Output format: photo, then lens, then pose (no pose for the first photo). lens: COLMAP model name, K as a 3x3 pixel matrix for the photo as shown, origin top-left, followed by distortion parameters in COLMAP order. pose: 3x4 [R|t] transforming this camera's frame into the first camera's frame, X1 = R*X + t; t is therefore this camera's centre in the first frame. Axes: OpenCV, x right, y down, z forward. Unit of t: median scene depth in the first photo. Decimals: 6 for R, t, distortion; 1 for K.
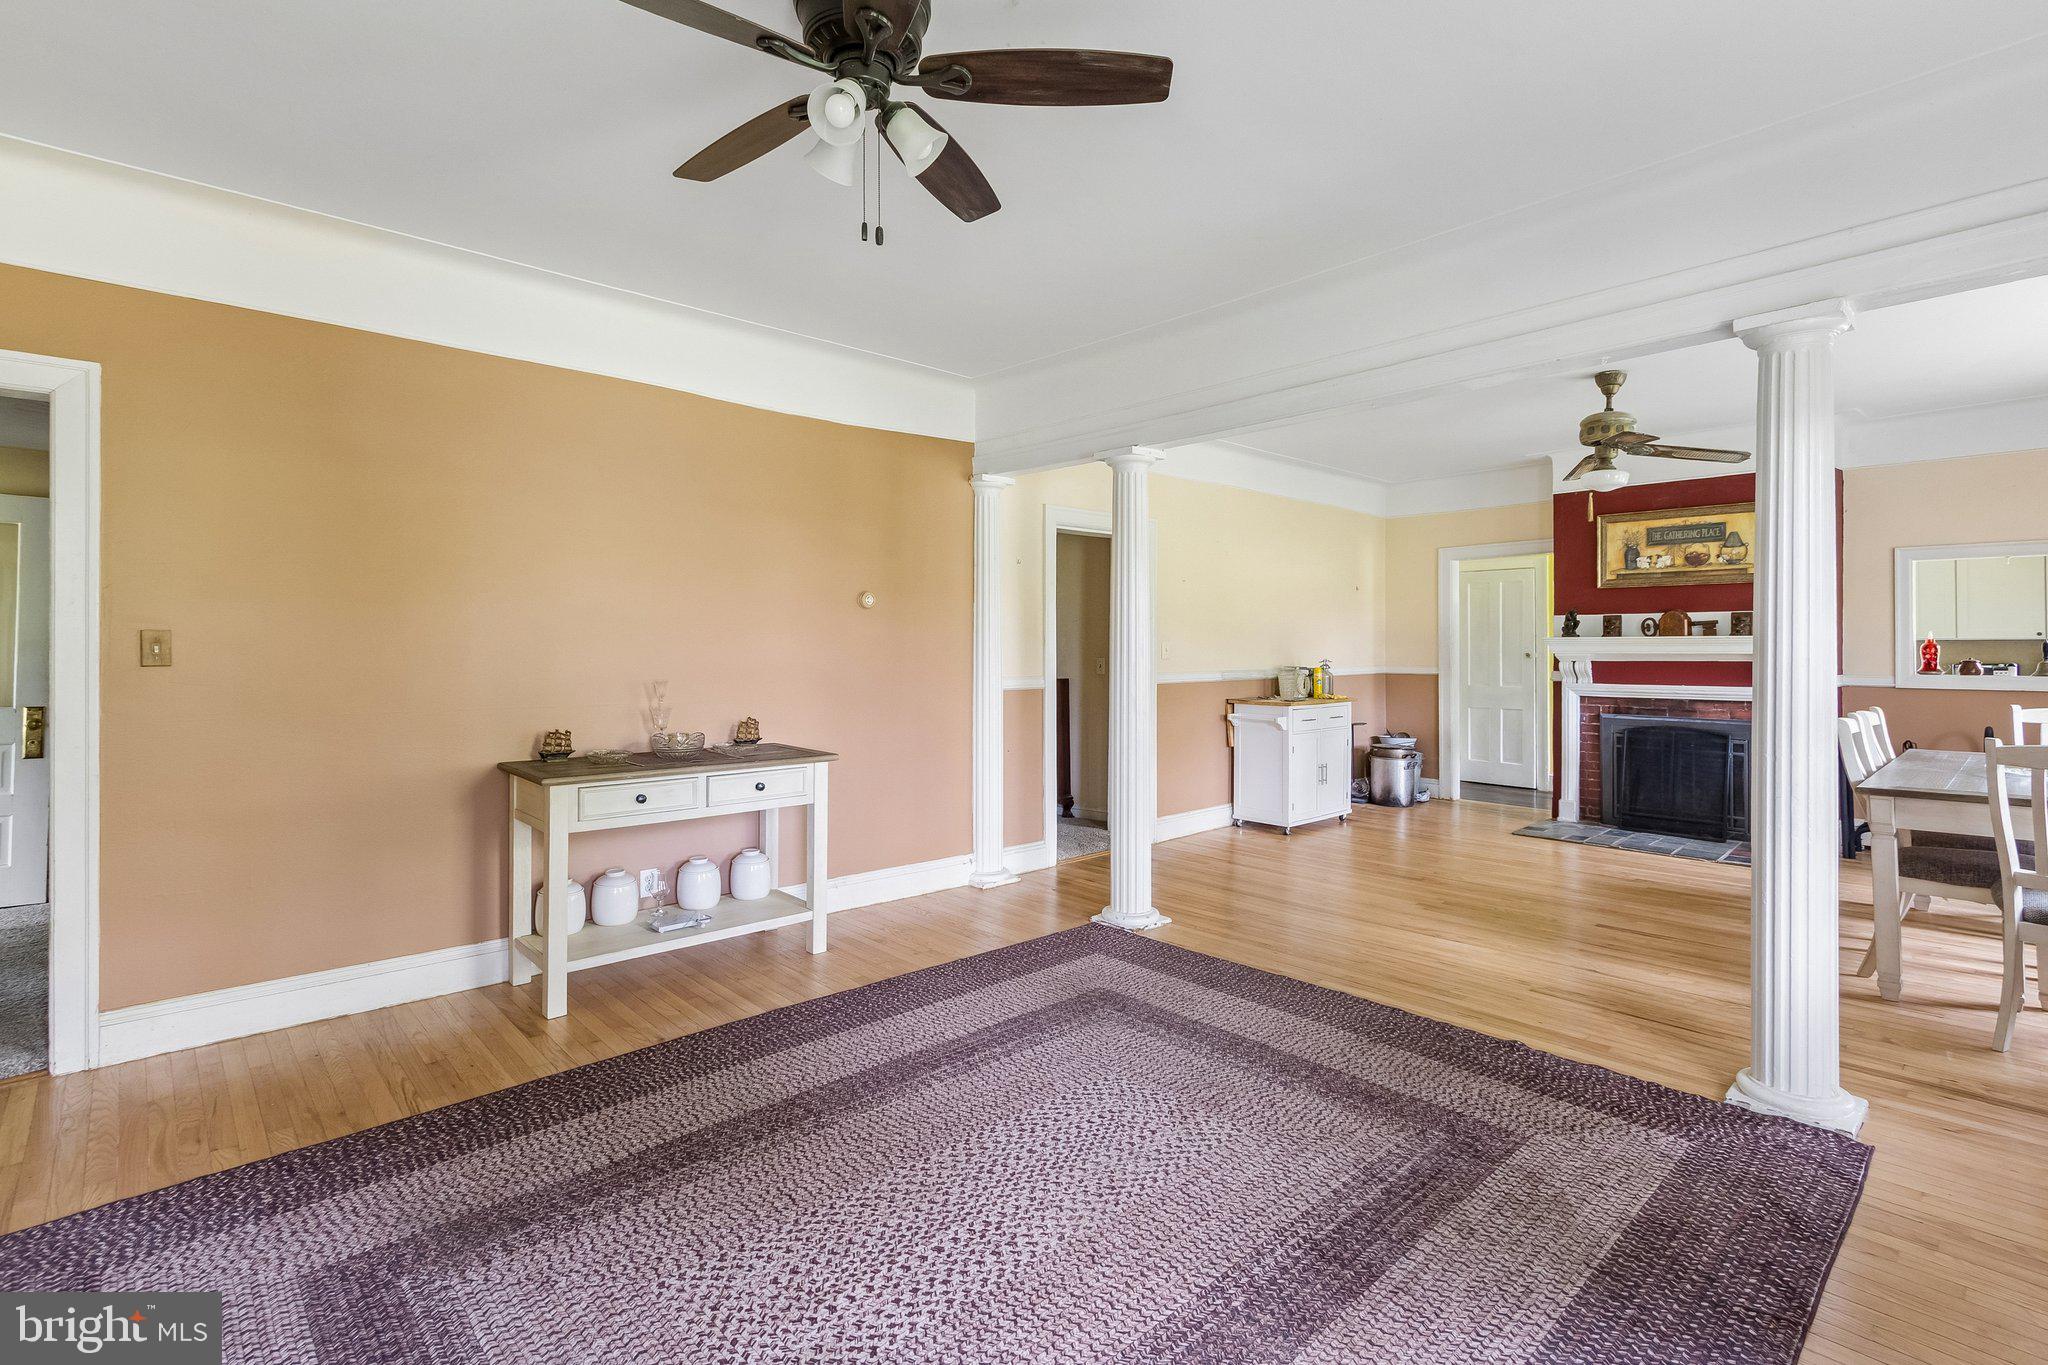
lens RADIAL K [[941.3, 0, 1009.7], [0, 941.3, 645.9], [0, 0, 1]] dist [0.006599, -0.003126]
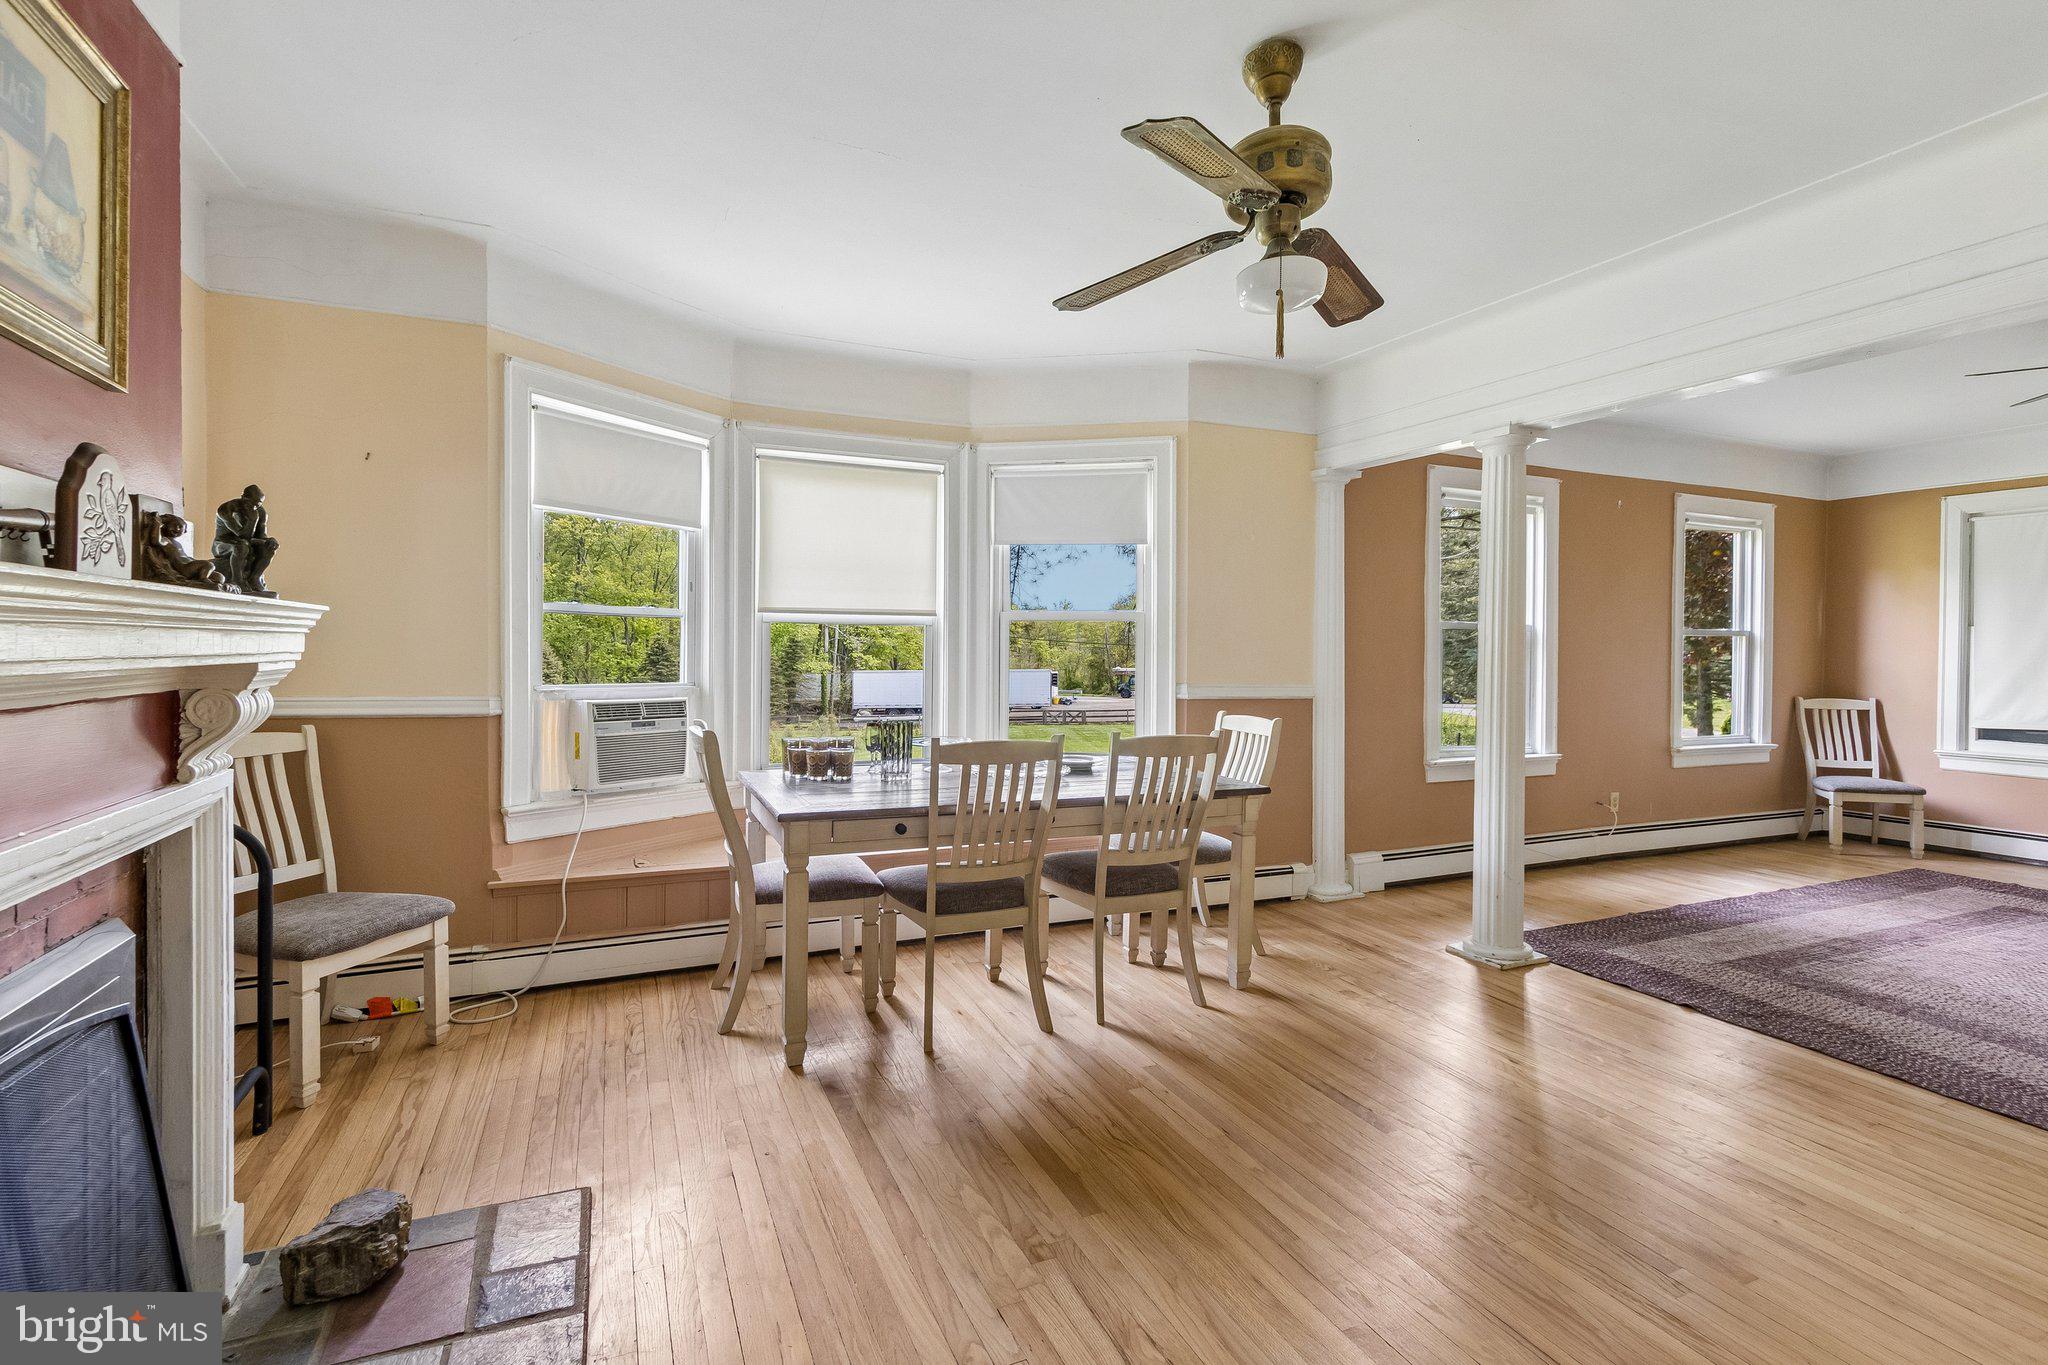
lens RADIAL K [[941.3, 0, 1015.2], [0, 941.3, 662.0], [0, 0, 1]] dist [0.006599, -0.003126]
pose [[-0.948676, -0.012193, 0.316014, 0.562041], [-0.008593, 0.999881, 0.012782, 0.002162], [-0.316133, 0.009411, -0.948668, 1.373441]]
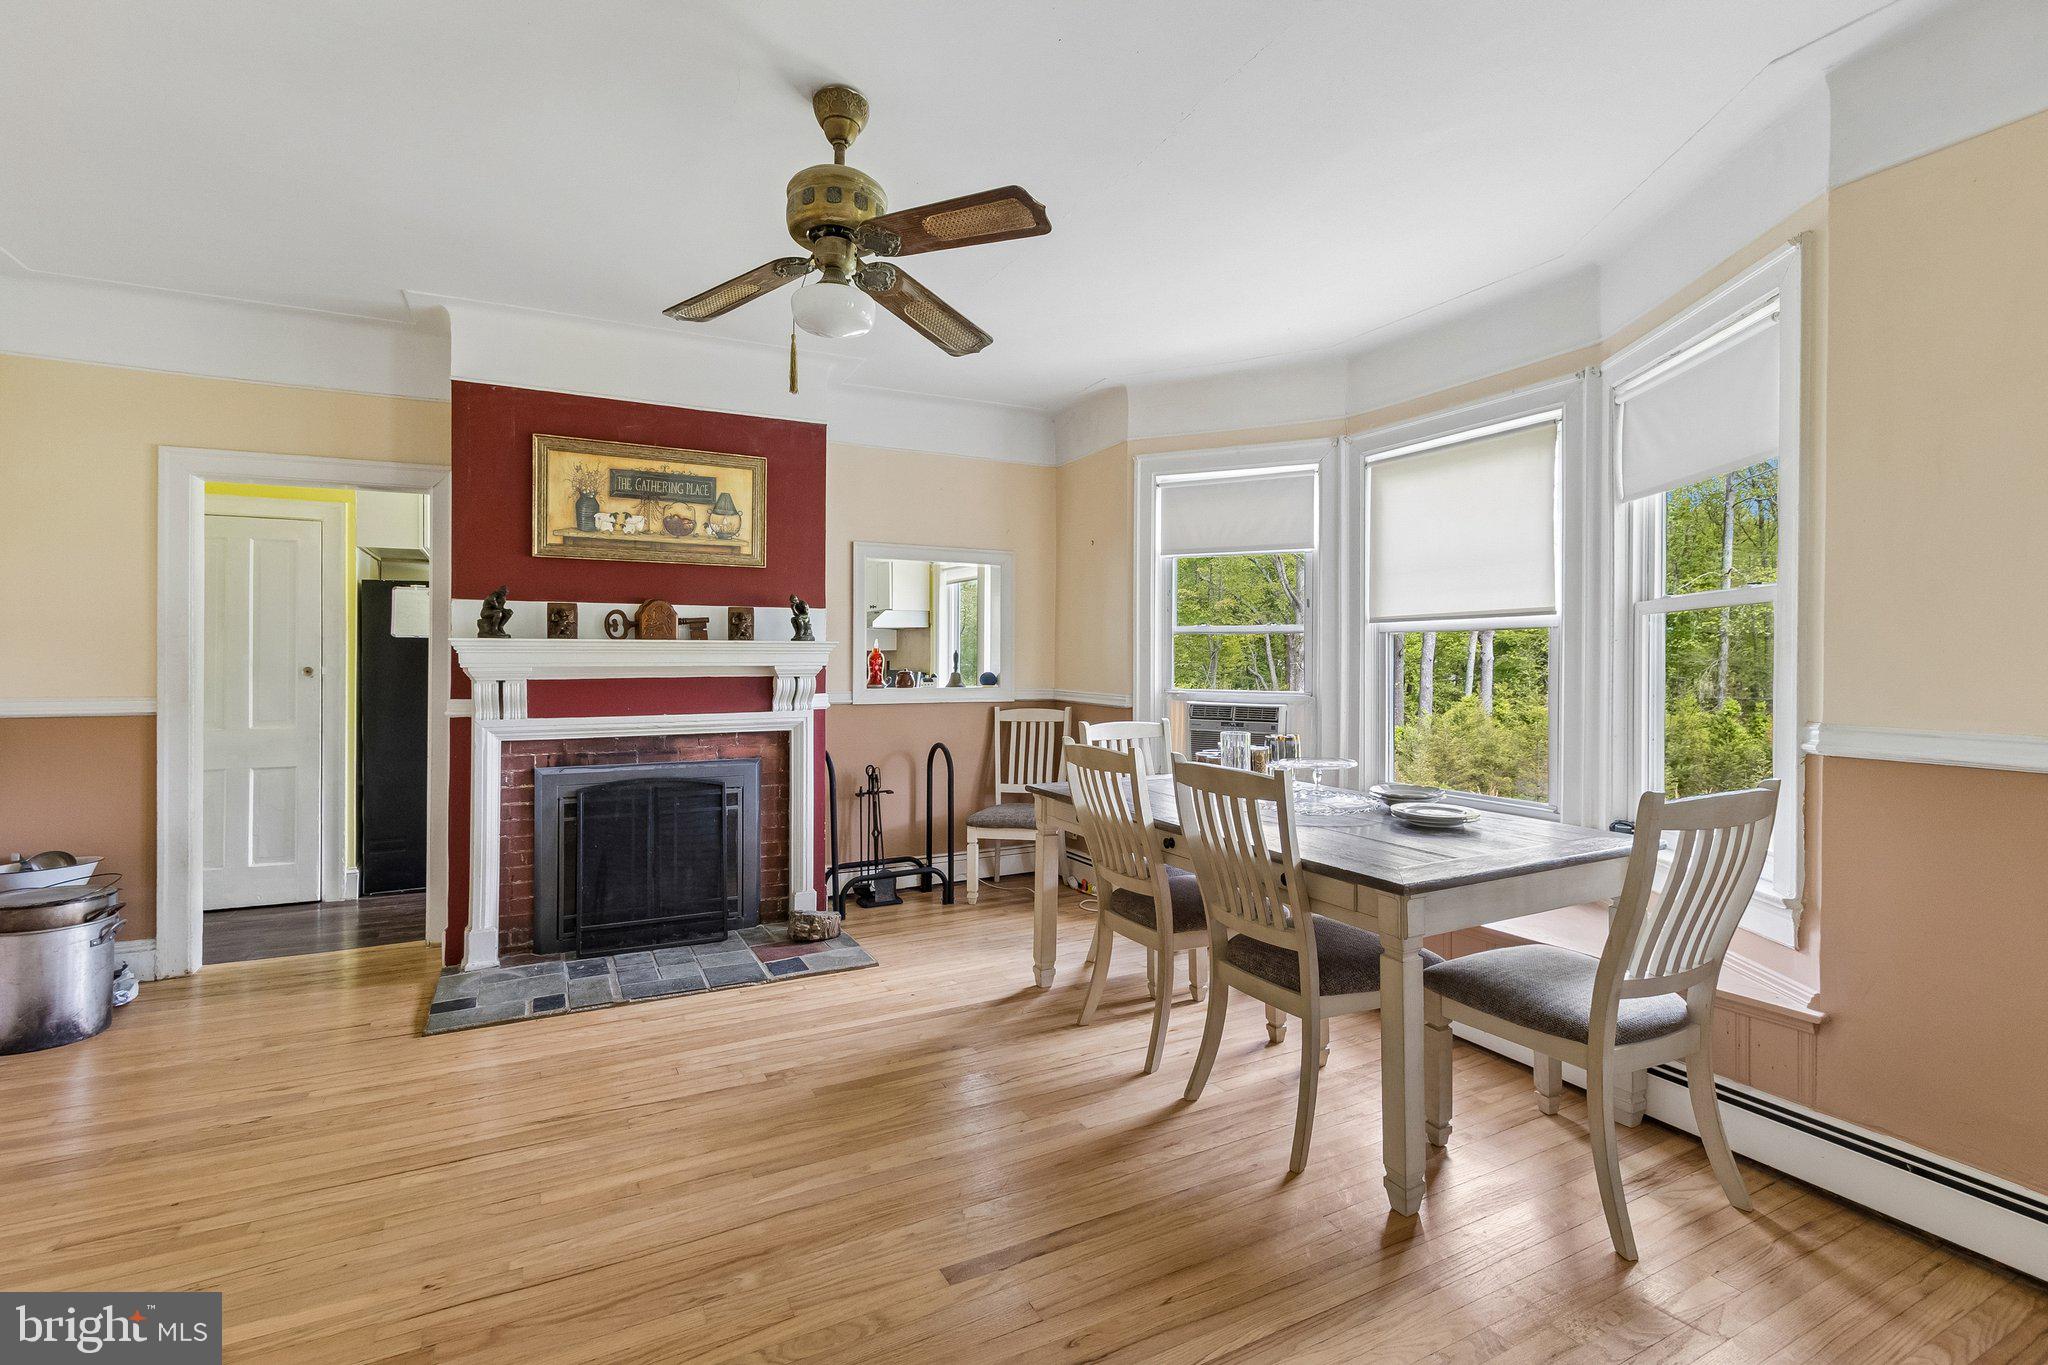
lens RADIAL K [[941.3, 0, 1024.3], [0, 941.3, 656.2], [0, 0, 1]] dist [0.006599, -0.003126]
pose [[0.252916, 0.007428, 0.967460, 0.172008], [-0.002662, 0.999972, -0.006982, 0.006086], [-0.967485, -0.000809, 0.252929, 0.726065]]
